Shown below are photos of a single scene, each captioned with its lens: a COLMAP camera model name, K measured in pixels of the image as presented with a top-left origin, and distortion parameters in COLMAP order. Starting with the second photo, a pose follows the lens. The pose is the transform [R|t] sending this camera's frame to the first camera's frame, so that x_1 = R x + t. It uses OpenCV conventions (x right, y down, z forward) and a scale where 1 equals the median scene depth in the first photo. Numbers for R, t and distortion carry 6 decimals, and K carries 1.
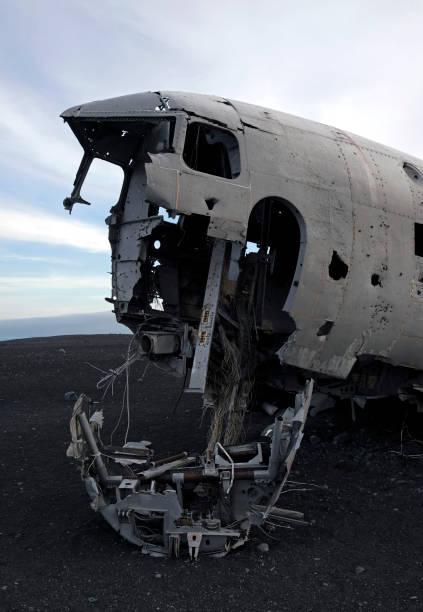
lens RADIAL K [[630.0, 0, 211.5], [0, 630.0, 306.0], [0, 0, 1]] dist [0.007390, 0.003352]
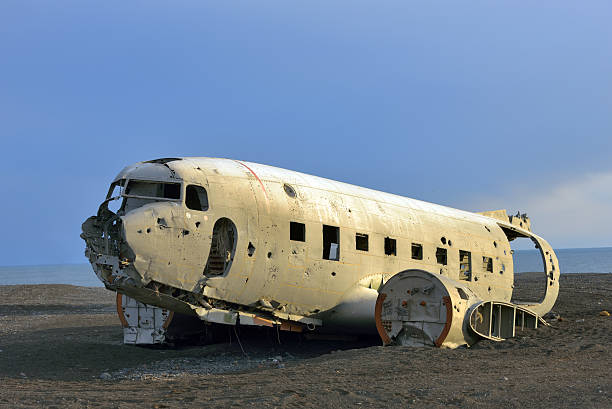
lens RADIAL K [[1592.2, 0, 306.0], [0, 1592.2, 204.5], [0, 0, 1]] dist [-0.102304, -0.604868]
pose [[0.953575, -0.001455, 0.301153, -1.092075], [0.001193, 0.999999, 0.001056, -0.201510], [-0.301154, -0.000648, 0.953575, -3.645275]]
